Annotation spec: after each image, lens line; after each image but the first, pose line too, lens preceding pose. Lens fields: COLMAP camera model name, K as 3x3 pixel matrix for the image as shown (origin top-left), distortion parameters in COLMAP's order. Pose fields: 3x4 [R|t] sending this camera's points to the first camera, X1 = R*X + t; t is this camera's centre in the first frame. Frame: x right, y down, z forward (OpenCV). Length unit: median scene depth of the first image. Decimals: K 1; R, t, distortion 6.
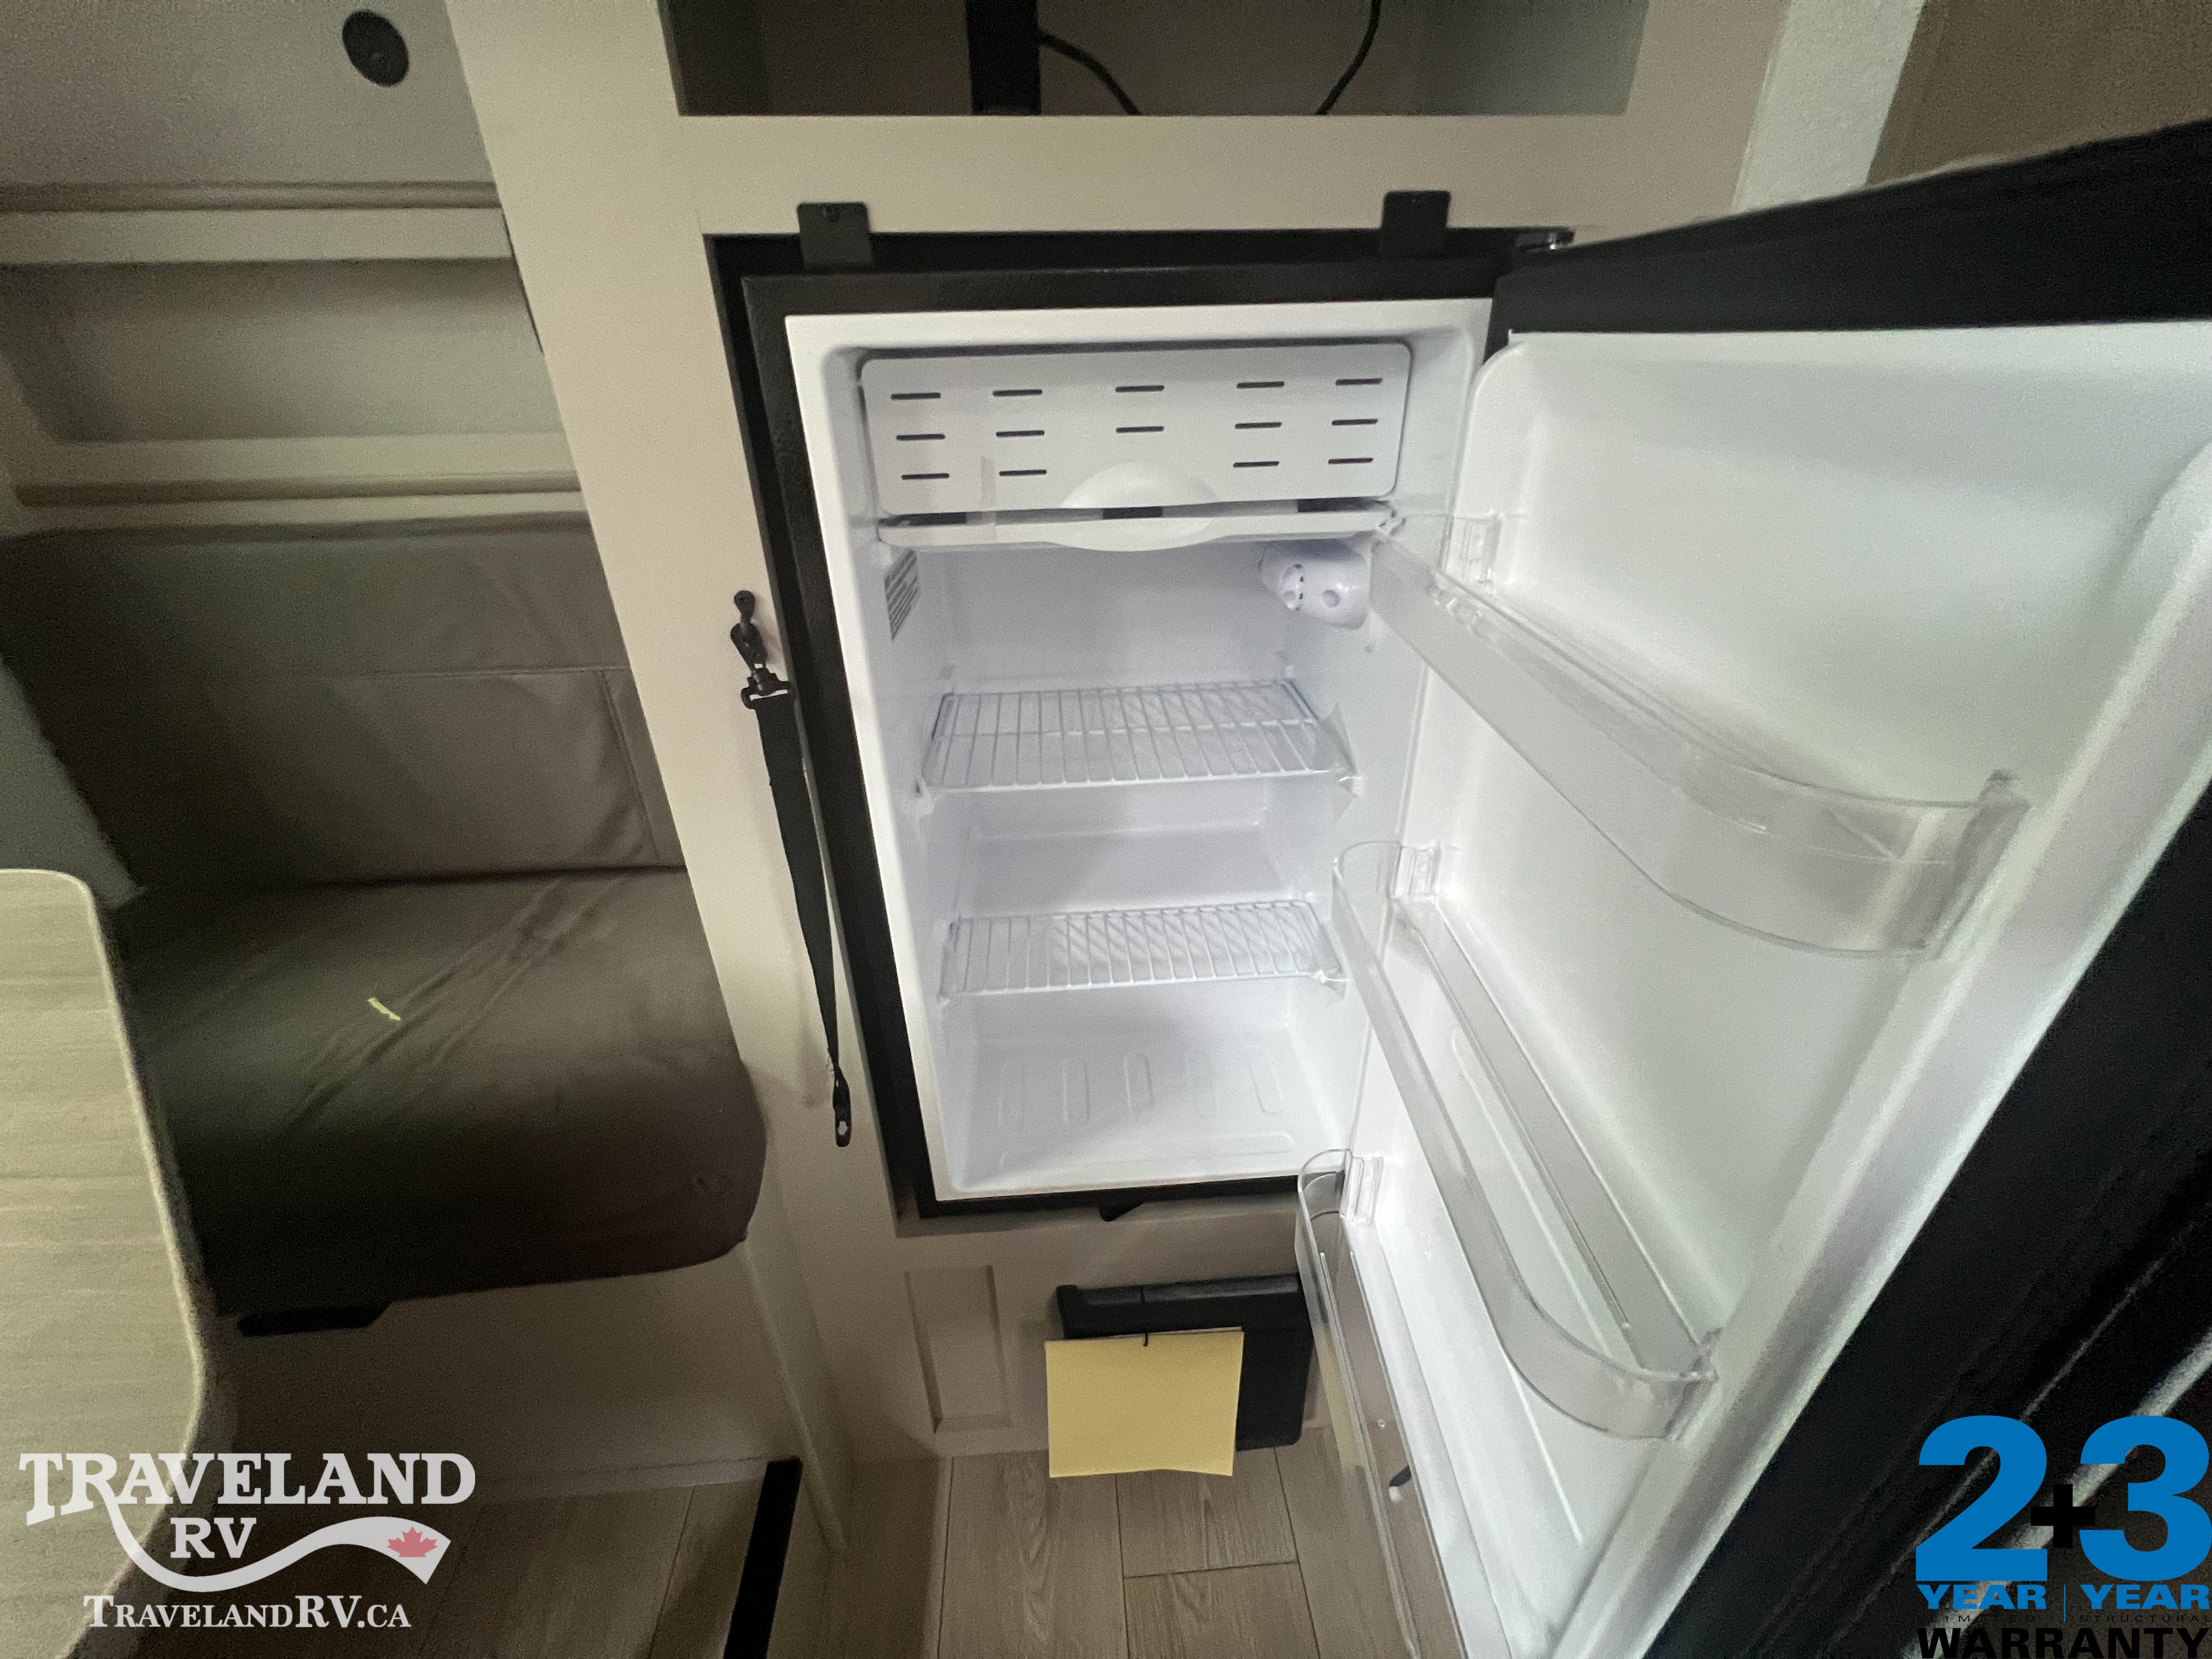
lens RADIAL K [[881.2, 0, 1112.2], [0, 881.2, 827.2], [0, 0, 1]] dist [-0.003414, 0.000356]
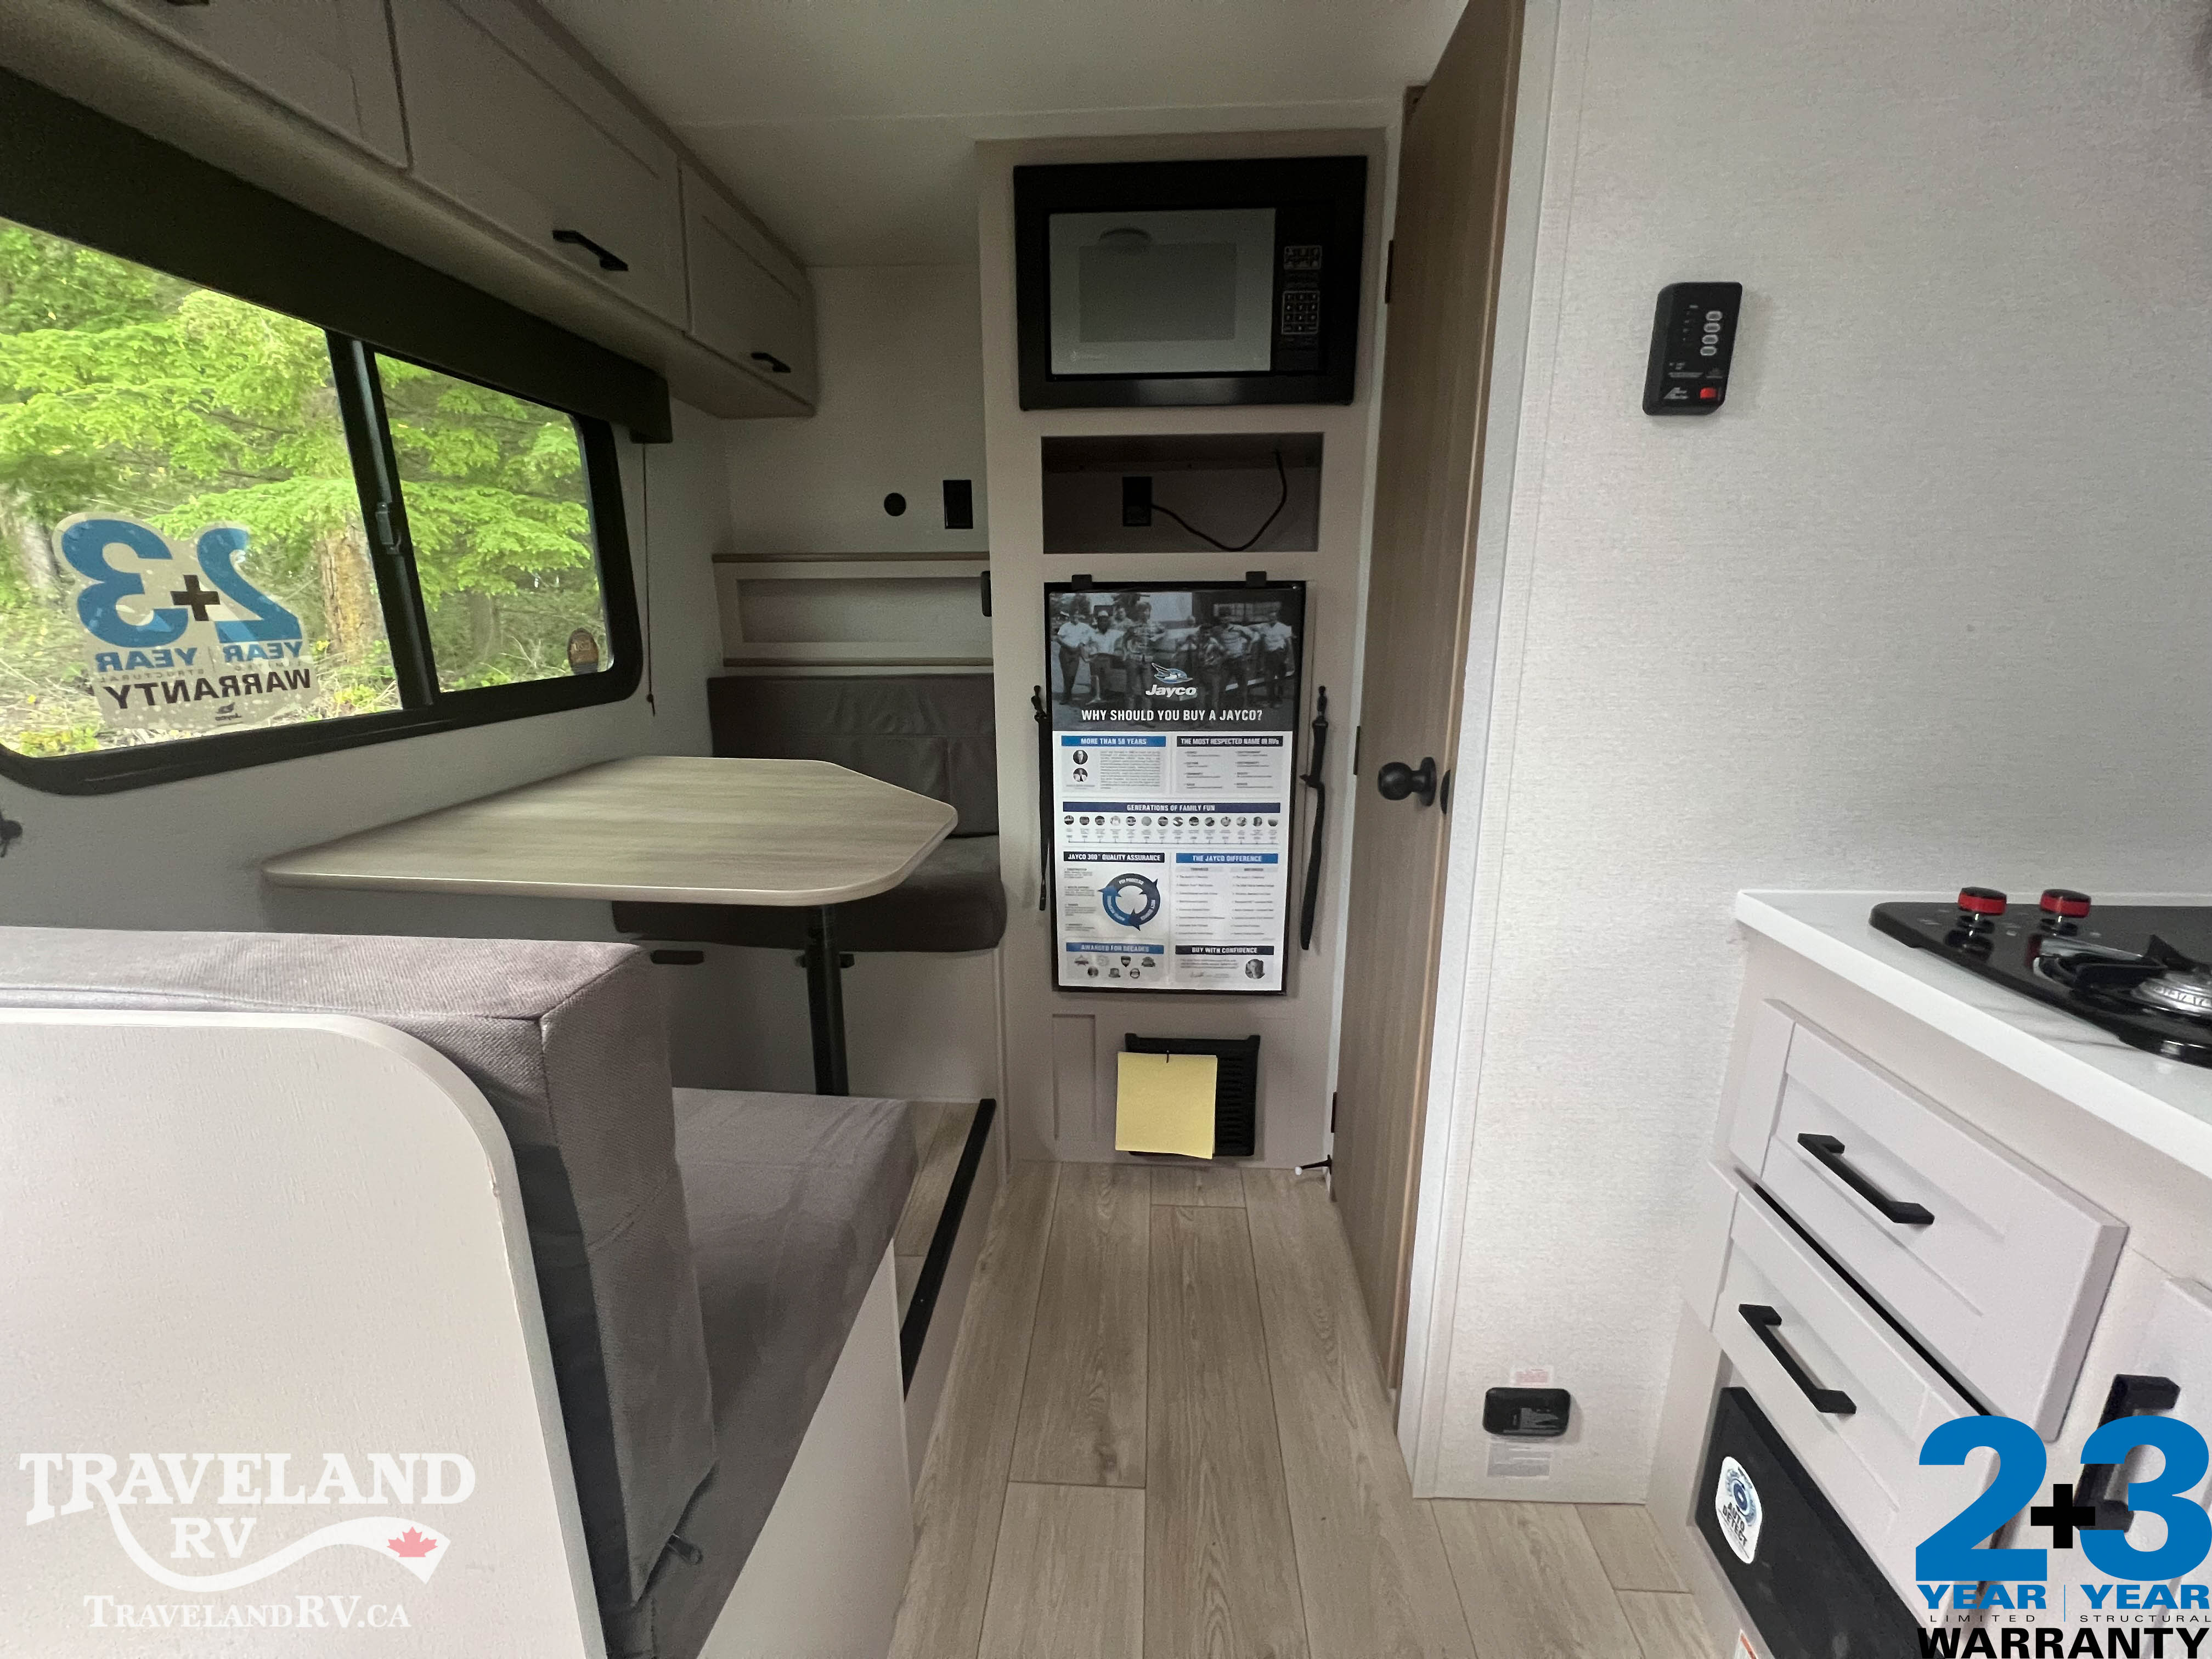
lens RADIAL K [[881.2, 0, 1112.2], [0, 881.2, 827.2], [0, 0, 1]] dist [-0.003414, 0.000356]
pose [[0.991740, 0.038919, -0.122214, 0.142276], [-0.068346, 0.966658, -0.246780, 0.599501], [0.108535, 0.253095, 0.961334, -1.127894]]
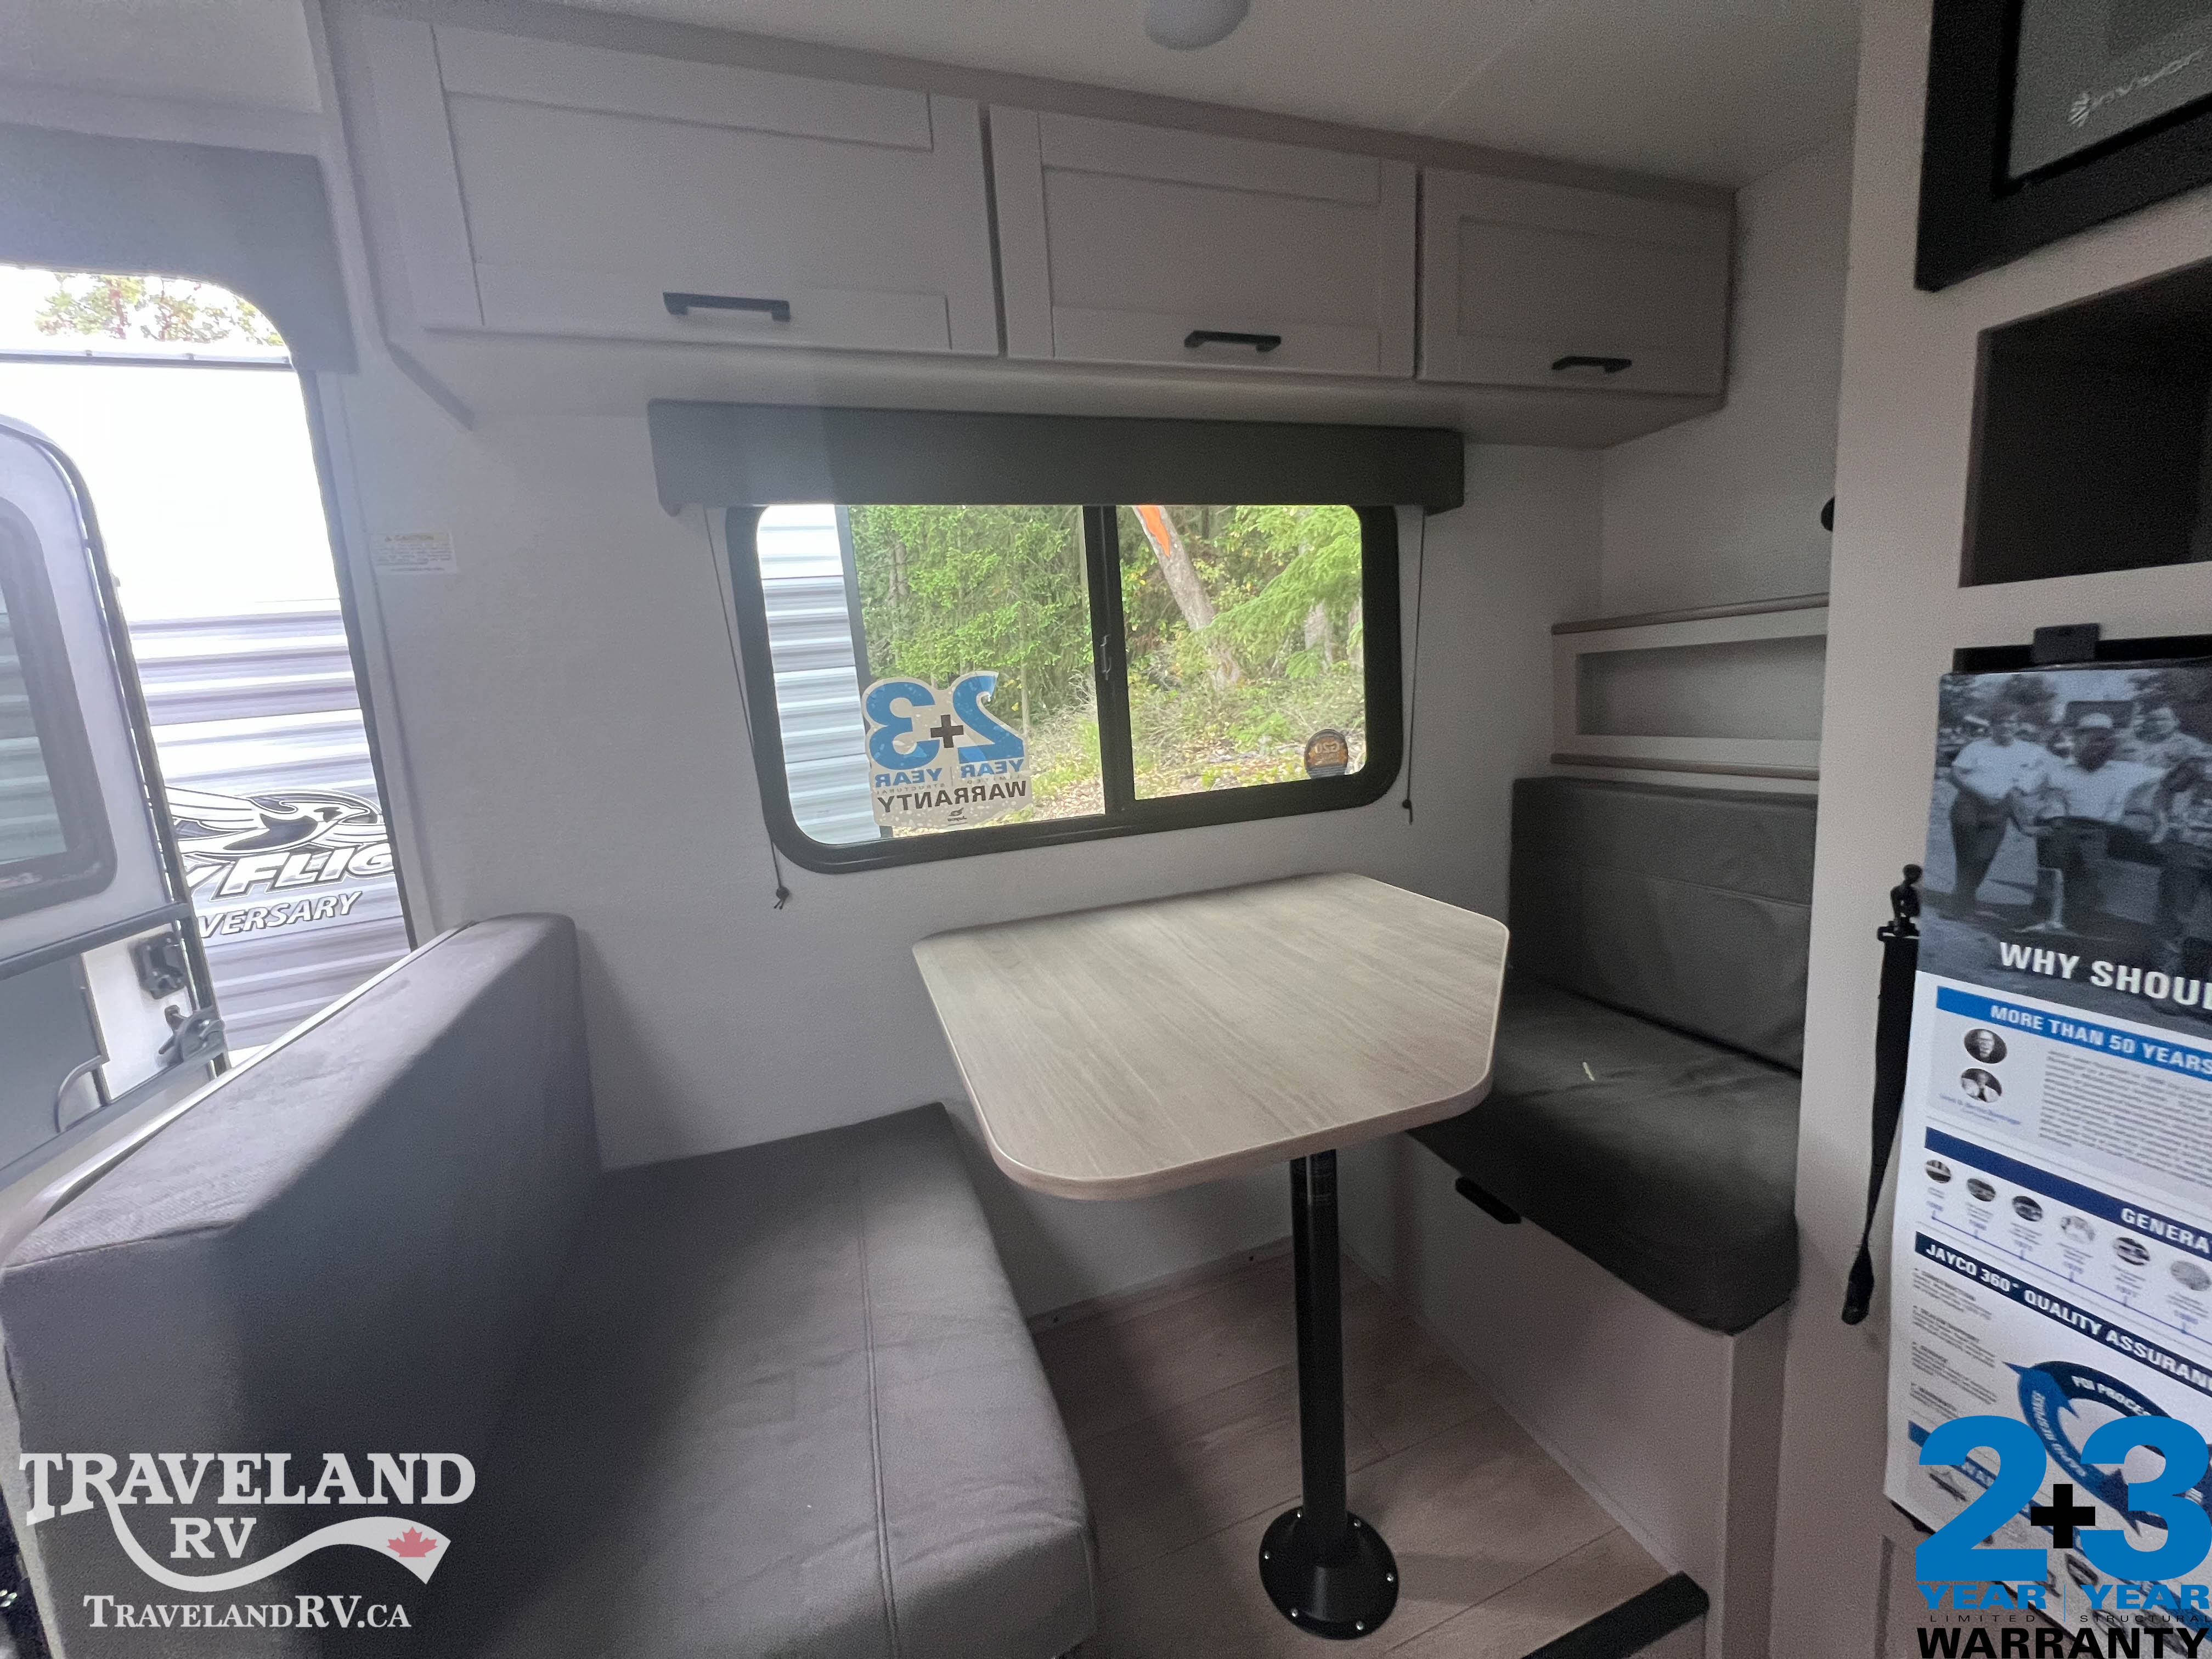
lens RADIAL K [[881.2, 0, 1112.2], [0, 881.2, 827.2], [0, 0, 1]] dist [-0.003414, 0.000356]
pose [[0.258284, 0.141837, -0.955600, 0.380744], [-0.405100, 0.913898, 0.026155, 0.103820], [0.877031, 0.380358, 0.293504, -0.364873]]
